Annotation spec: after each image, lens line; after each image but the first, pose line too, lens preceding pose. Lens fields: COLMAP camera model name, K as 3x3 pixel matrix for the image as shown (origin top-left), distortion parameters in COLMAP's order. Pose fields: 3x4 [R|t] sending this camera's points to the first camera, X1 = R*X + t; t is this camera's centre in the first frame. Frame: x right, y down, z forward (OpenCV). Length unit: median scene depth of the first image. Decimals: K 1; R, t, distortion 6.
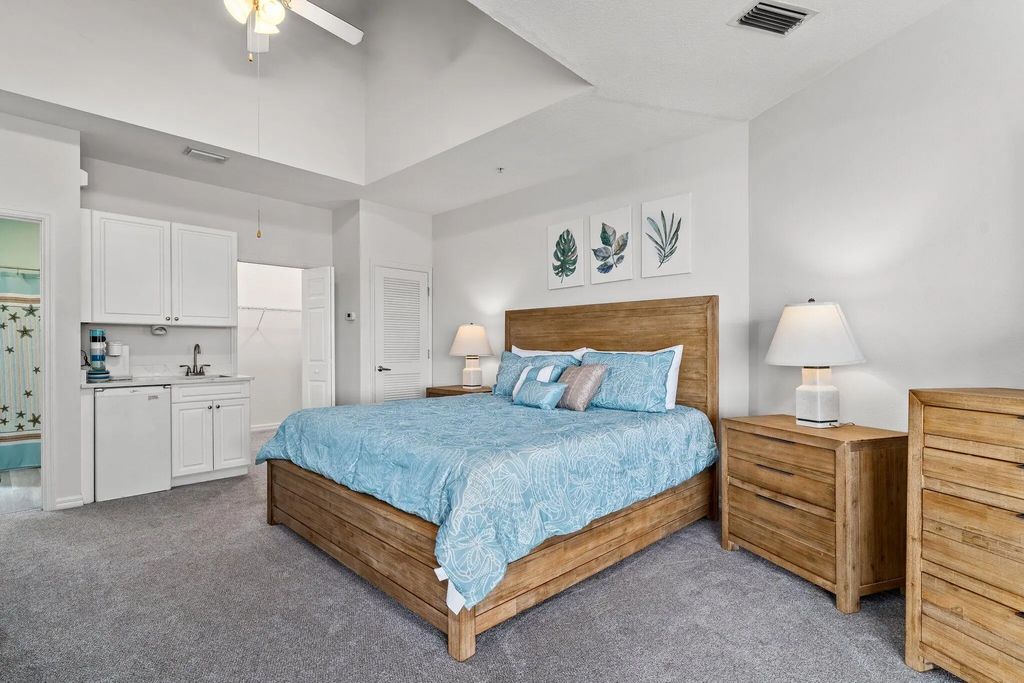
lens RADIAL K [[494.0, 0, 511.2], [0, 494.0, 348.2], [0, 0, 1]] dist [0.000757, 0.000266]
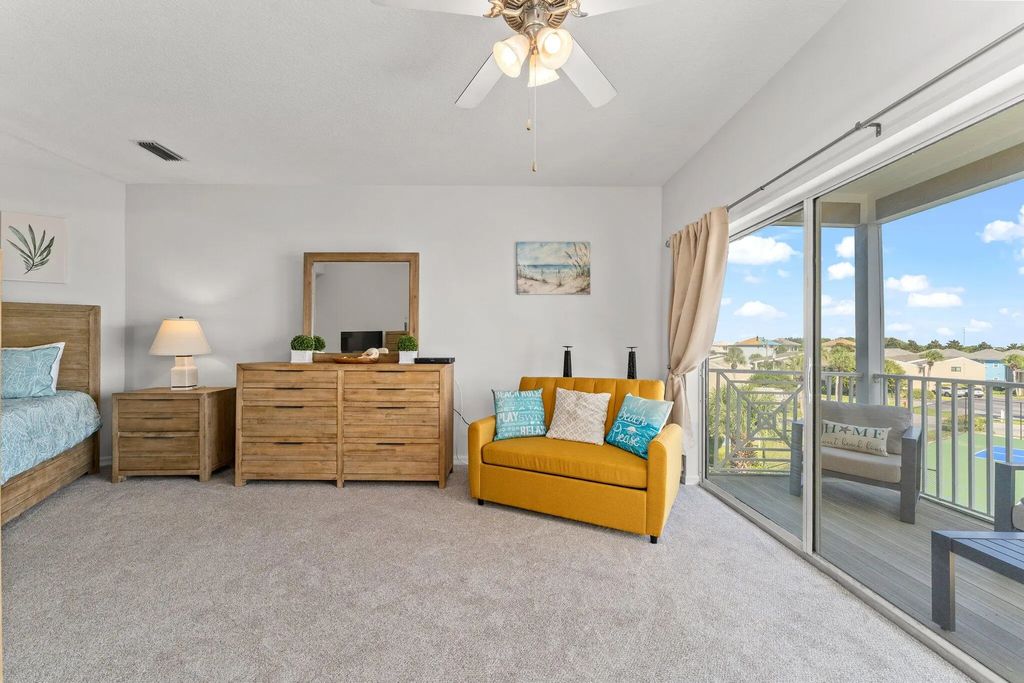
lens RADIAL K [[408.1, 0, 508.0], [0, 408.1, 346.3], [0, 0, 1]] dist [0.000141, 0.000317]
pose [[0.269926, -0.001020, 0.962881, -0.486410], [-0.002815, 0.999994, 0.001848, -0.001675], [-0.962877, -0.003209, 0.269921, -0.514777]]
